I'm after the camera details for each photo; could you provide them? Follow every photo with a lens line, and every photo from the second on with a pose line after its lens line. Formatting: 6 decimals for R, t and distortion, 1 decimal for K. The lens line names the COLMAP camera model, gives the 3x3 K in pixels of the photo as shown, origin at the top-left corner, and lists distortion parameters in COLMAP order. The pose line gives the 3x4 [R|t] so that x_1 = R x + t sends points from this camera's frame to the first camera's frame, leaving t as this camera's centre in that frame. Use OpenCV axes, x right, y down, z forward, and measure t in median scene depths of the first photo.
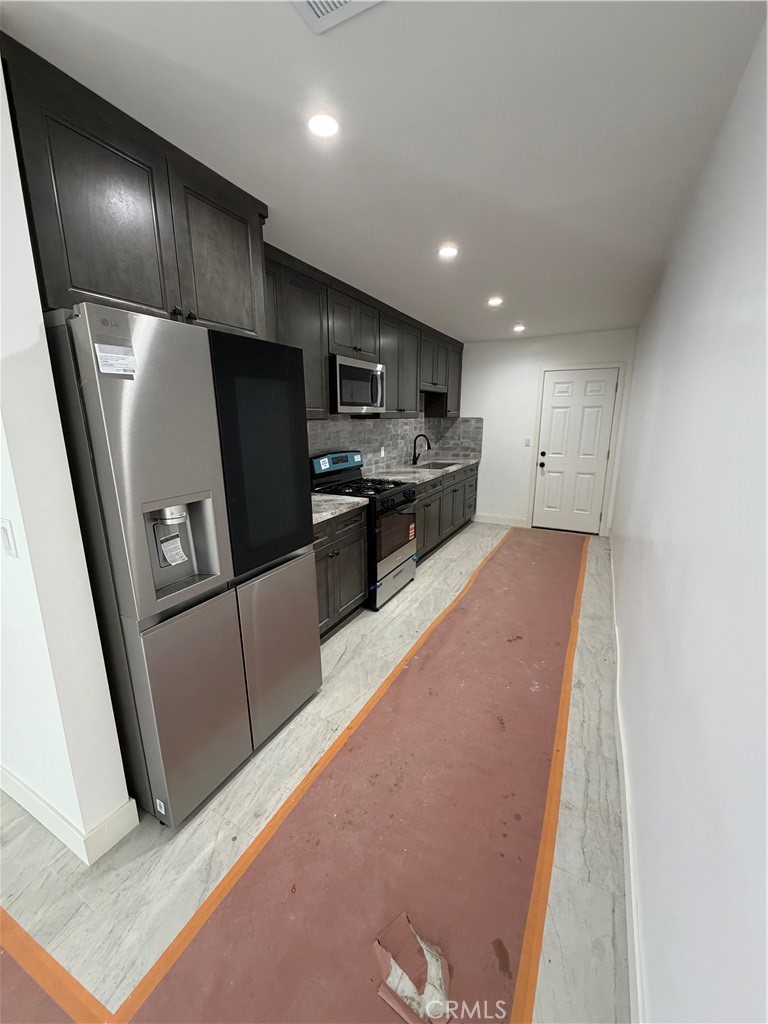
lens RADIAL K [[408.0, 0, 384.0], [0, 408.0, 512.0], [0, 0, 1]] dist [-0.002588, -0.000097]
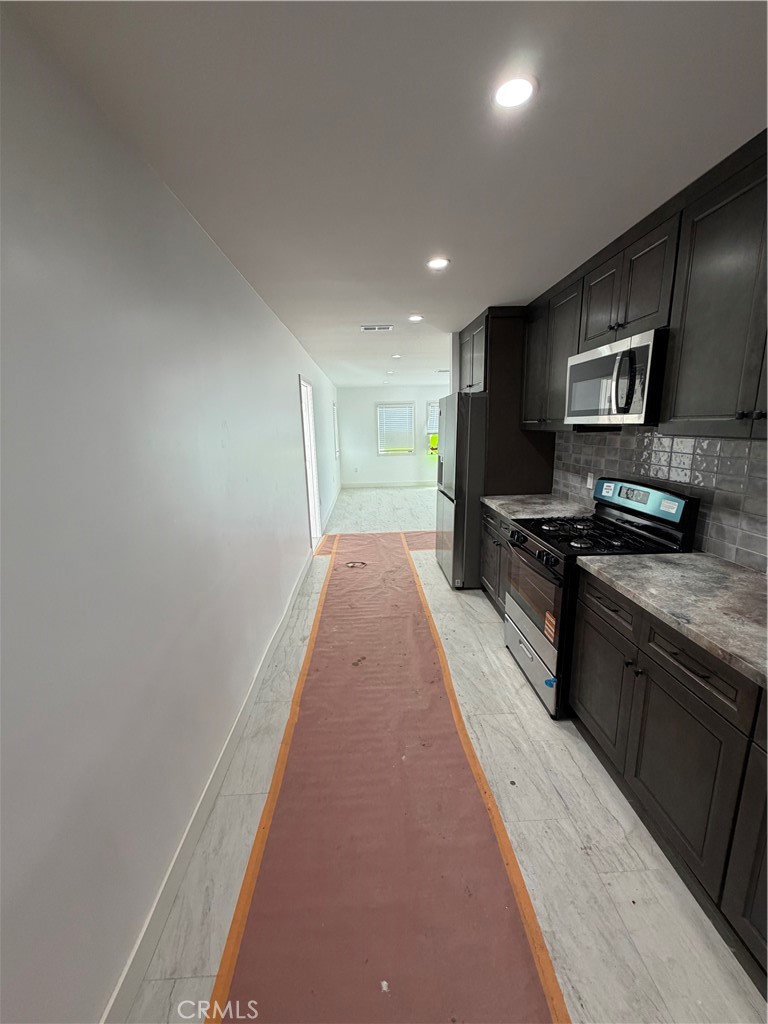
lens RADIAL K [[408.0, 0, 384.0], [0, 408.0, 512.0], [0, 0, 1]] dist [-0.002588, -0.000097]
pose [[-0.865612, 0.128044, -0.484067, 0.569223], [-0.092427, 0.909277, 0.405799, -0.337853], [0.492111, 0.396005, -0.775246, 1.344350]]
